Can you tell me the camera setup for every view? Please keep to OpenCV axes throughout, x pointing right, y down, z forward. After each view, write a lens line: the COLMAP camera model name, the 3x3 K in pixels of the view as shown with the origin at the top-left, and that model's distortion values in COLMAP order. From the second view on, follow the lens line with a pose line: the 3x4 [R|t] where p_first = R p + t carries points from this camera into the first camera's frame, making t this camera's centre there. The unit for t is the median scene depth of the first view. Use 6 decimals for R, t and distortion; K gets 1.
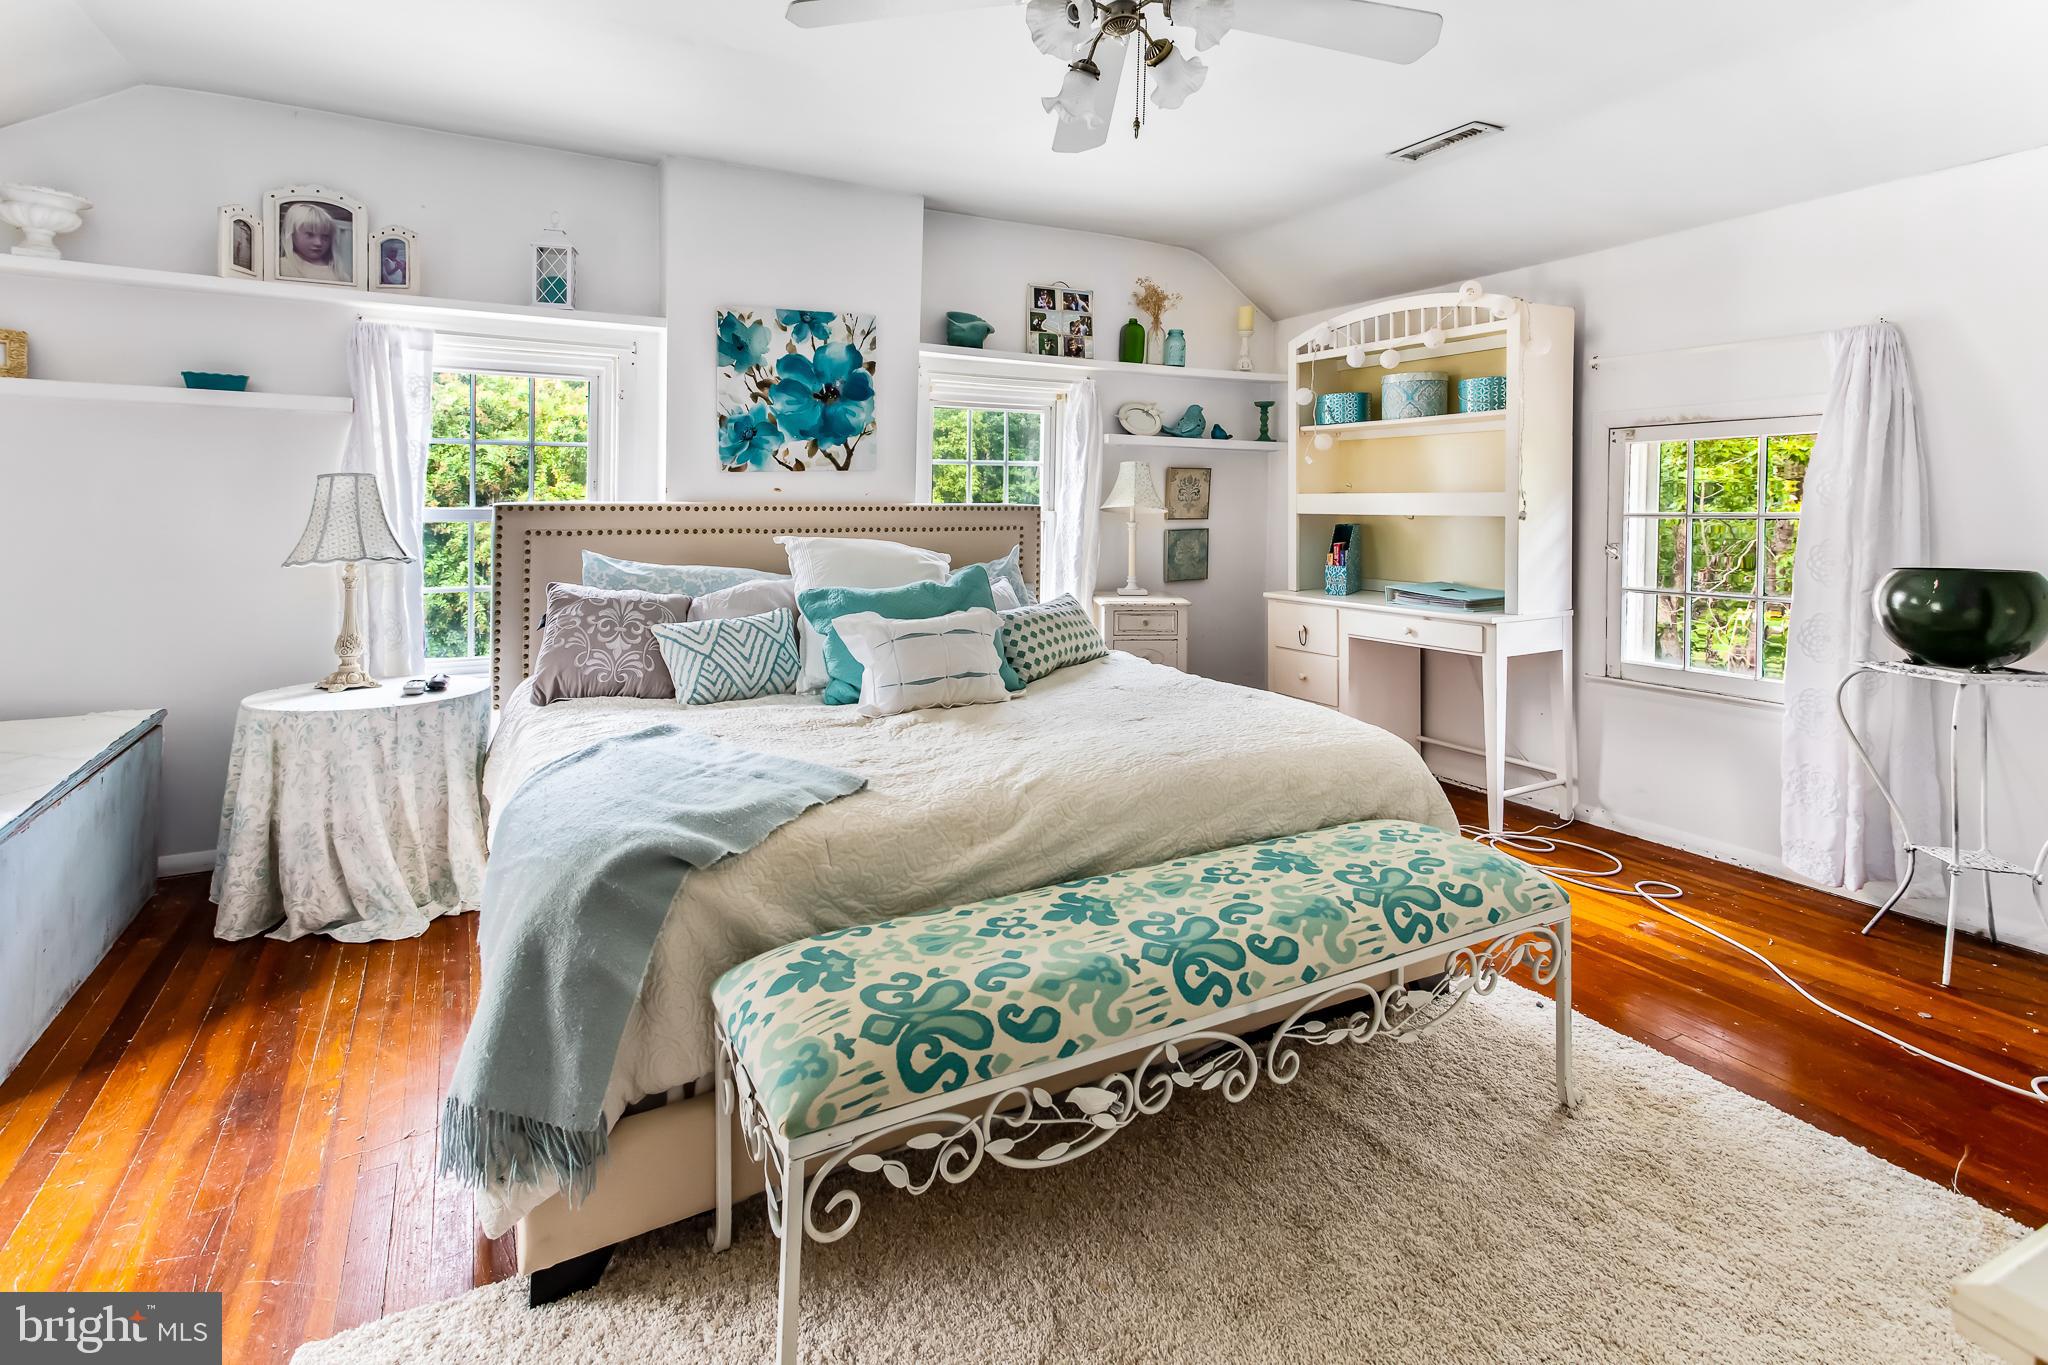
lens RADIAL K [[1012.5, 0, 1023.3], [0, 1012.5, 496.5], [0, 0, 1]] dist [0.003542, 0.000524]
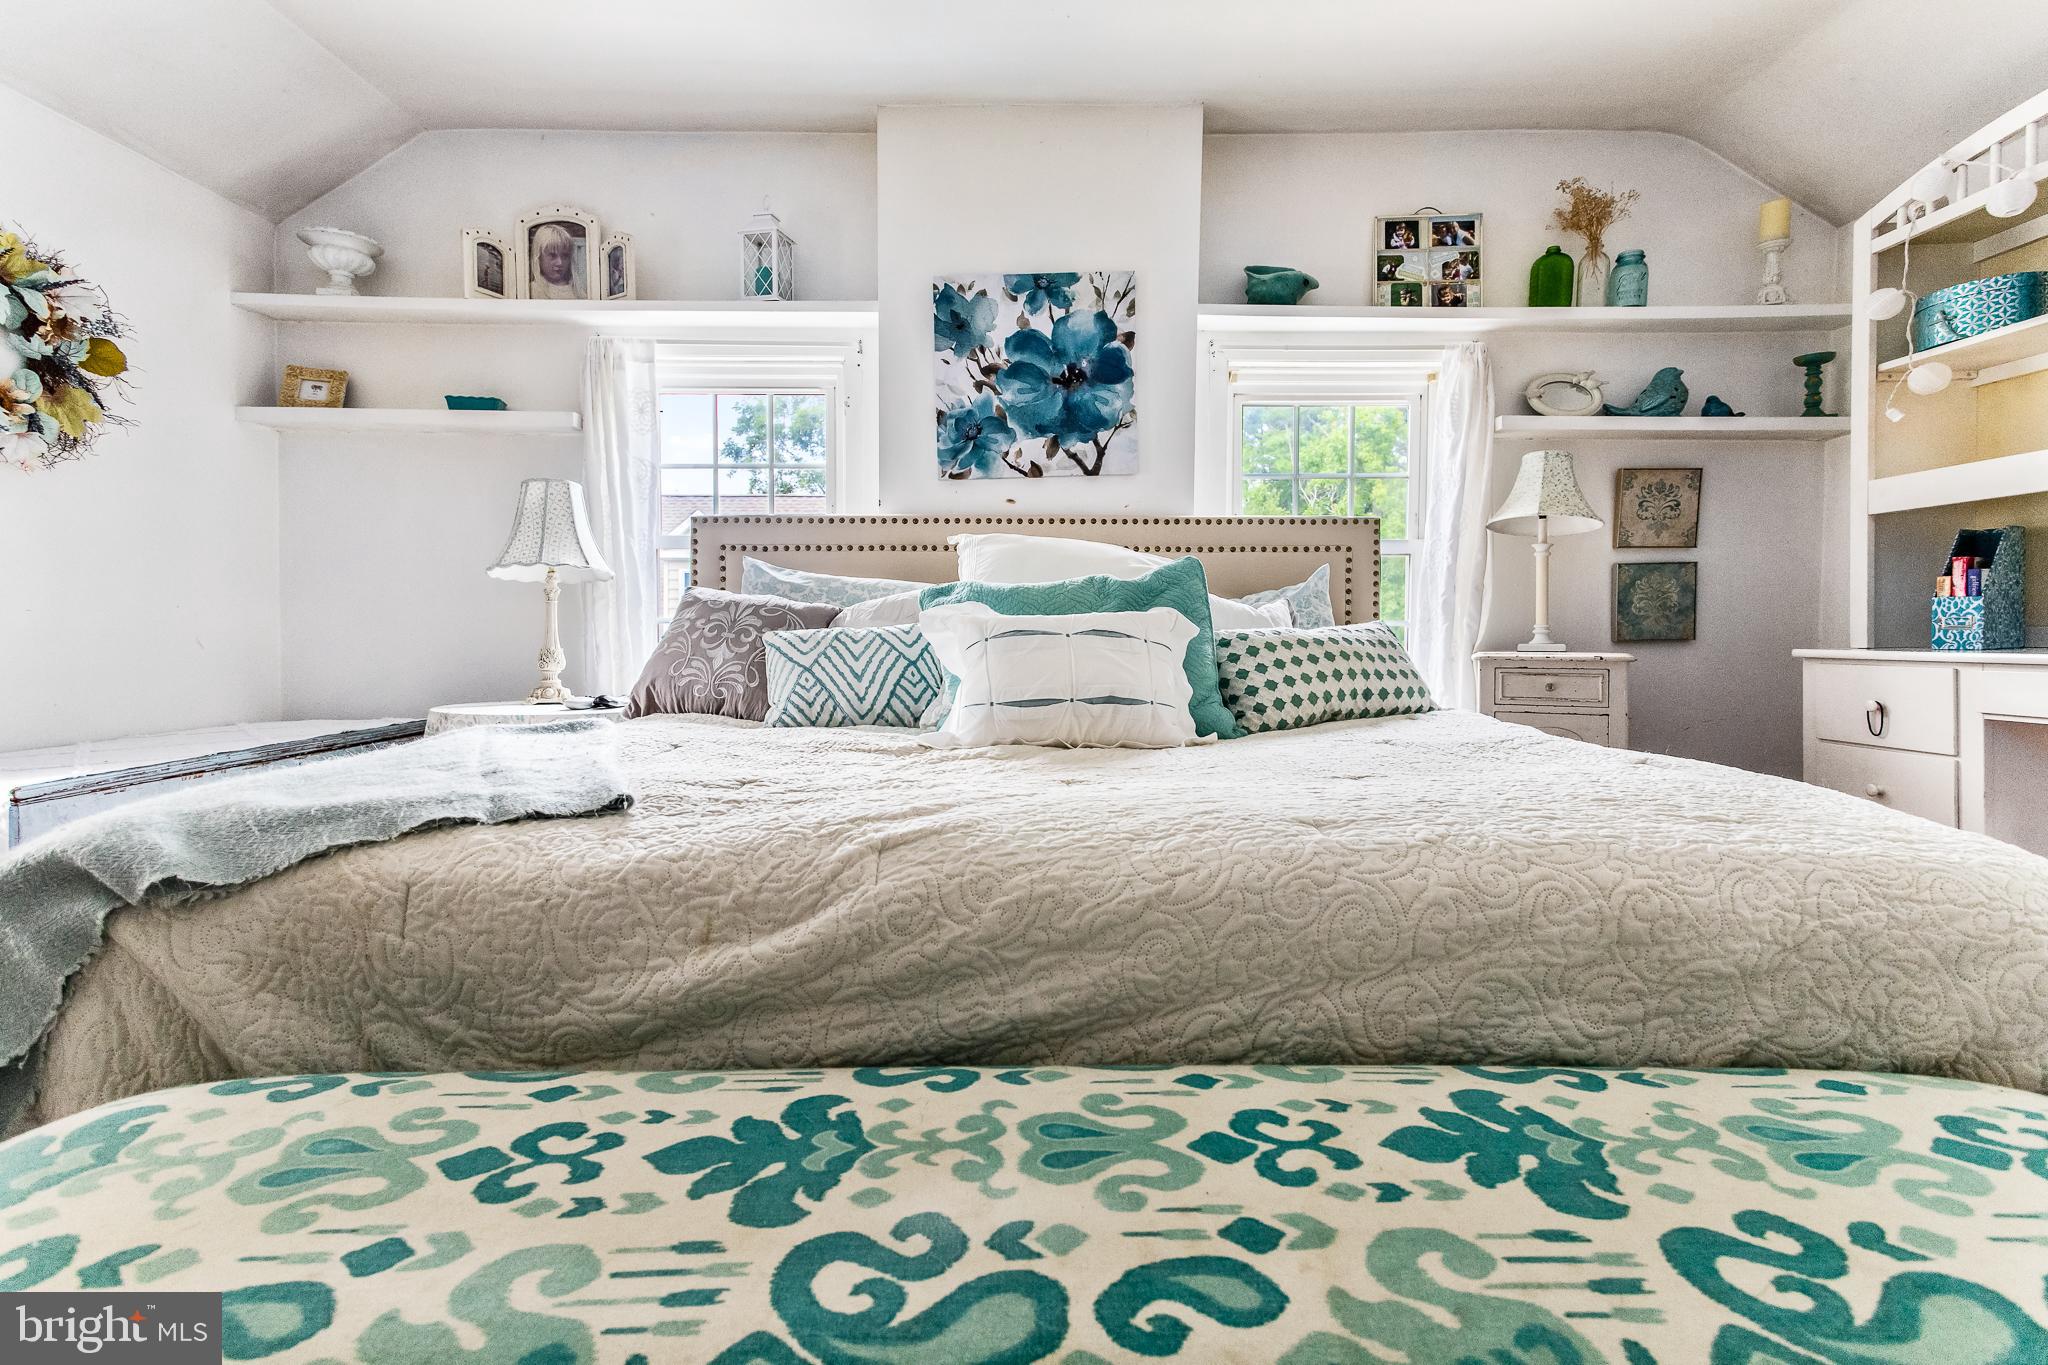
lens RADIAL K [[969.2, 0, 1021.2], [0, 969.2, 635.8], [0, 0, 1]] dist [0.014942, 0.010860]
pose [[0.878596, -0.001750, -0.477562, 0.136762], [0.006071, 0.999953, 0.007506, 0.096454], [0.477527, -0.009494, 0.878566, 0.325517]]
